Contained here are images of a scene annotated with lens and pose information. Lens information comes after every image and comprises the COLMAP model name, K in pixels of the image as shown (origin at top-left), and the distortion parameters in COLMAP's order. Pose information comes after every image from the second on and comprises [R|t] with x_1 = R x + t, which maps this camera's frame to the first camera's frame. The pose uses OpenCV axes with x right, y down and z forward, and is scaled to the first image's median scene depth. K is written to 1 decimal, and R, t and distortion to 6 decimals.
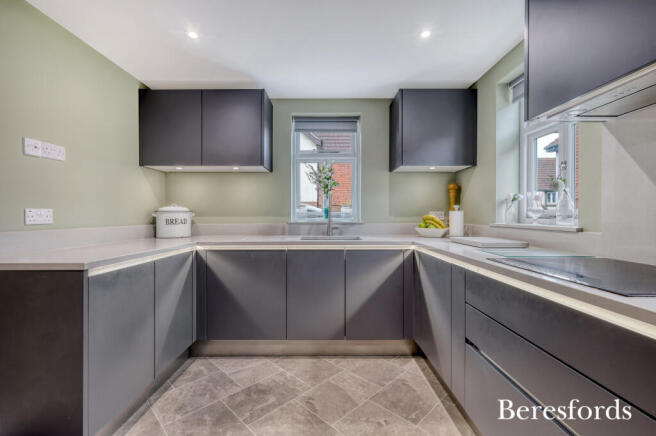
lens RADIAL K [[285.1, 0, 329.7], [0, 285.1, 218.8], [0, 0, 1]] dist [0.001868, 0.000352]
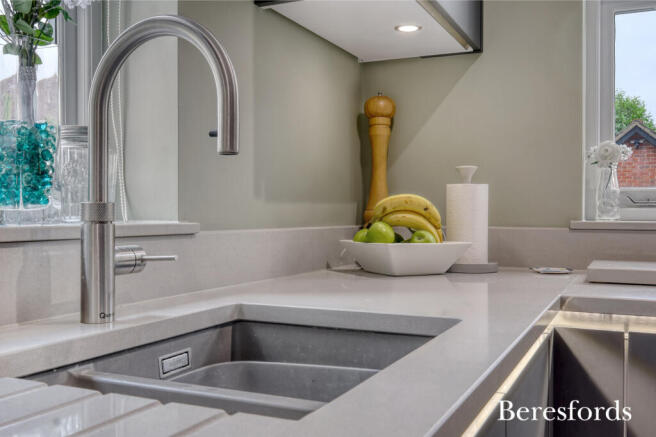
lens RADIAL K [[679.2, 0, 325.3], [0, 679.2, 217.7], [0, 0, 1]] dist [0.008965, 0.000000]
pose [[0.421954, -0.005437, 0.906601, -0.326943], [0.007092, 0.999971, 0.002696, 0.007630], [-0.906590, 0.005292, 0.421980, 0.920317]]
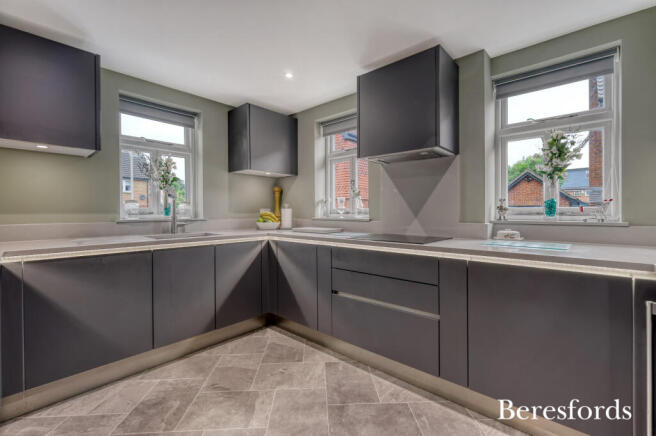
lens RADIAL K [[285.1, 0, 329.9], [0, 285.1, 216.8], [0, 0, 1]] dist [0.001868, 0.000352]
pose [[0.669732, -0.013918, 0.742473, -0.437254], [0.009683, 0.999903, 0.010009, -0.001254], [-0.742540, 0.000486, 0.669802, -0.025061]]
